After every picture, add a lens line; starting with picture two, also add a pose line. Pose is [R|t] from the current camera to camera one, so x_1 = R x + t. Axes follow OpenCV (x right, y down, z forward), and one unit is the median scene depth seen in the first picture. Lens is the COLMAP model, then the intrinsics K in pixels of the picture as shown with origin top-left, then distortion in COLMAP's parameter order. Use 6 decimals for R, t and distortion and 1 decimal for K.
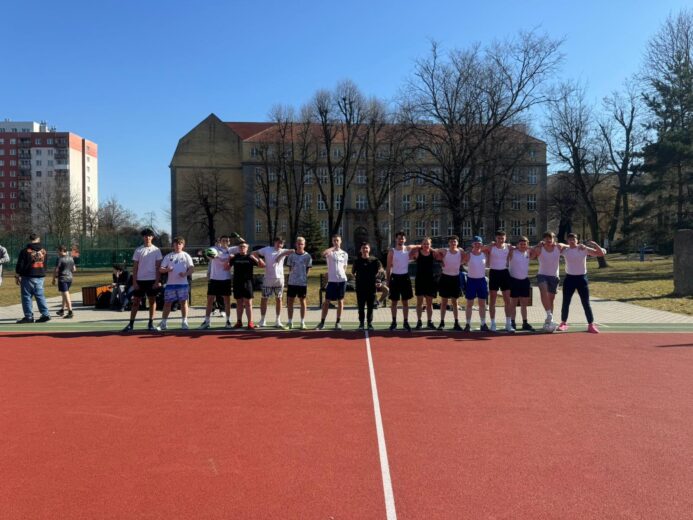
lens RADIAL K [[481.4, 0, 348.1], [0, 481.4, 254.8], [0, 0, 1]] dist [0.007492, -0.015642]
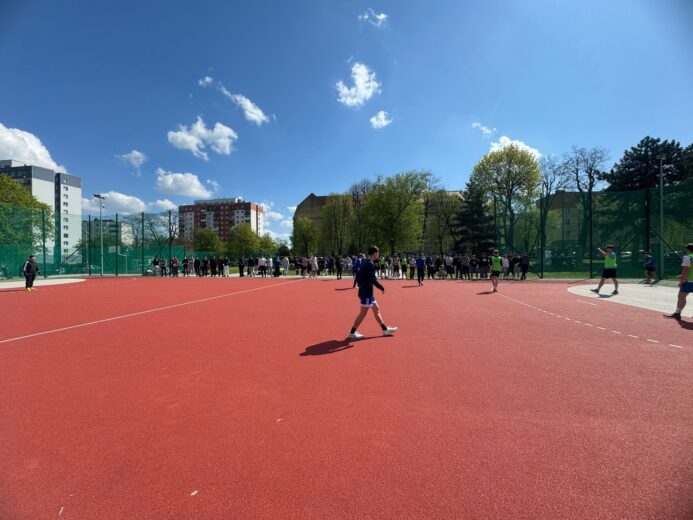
lens RADIAL K [[274.1, 0, 346.9], [0, 274.1, 257.8], [0, 0, 1]] dist [-0.006150, -0.000132]
pose [[0.981106, -0.004542, -0.193419, 0.067351], [0.003091, 0.999965, -0.007804, 0.000321], [0.193447, 0.007059, 0.981085, -0.097554]]
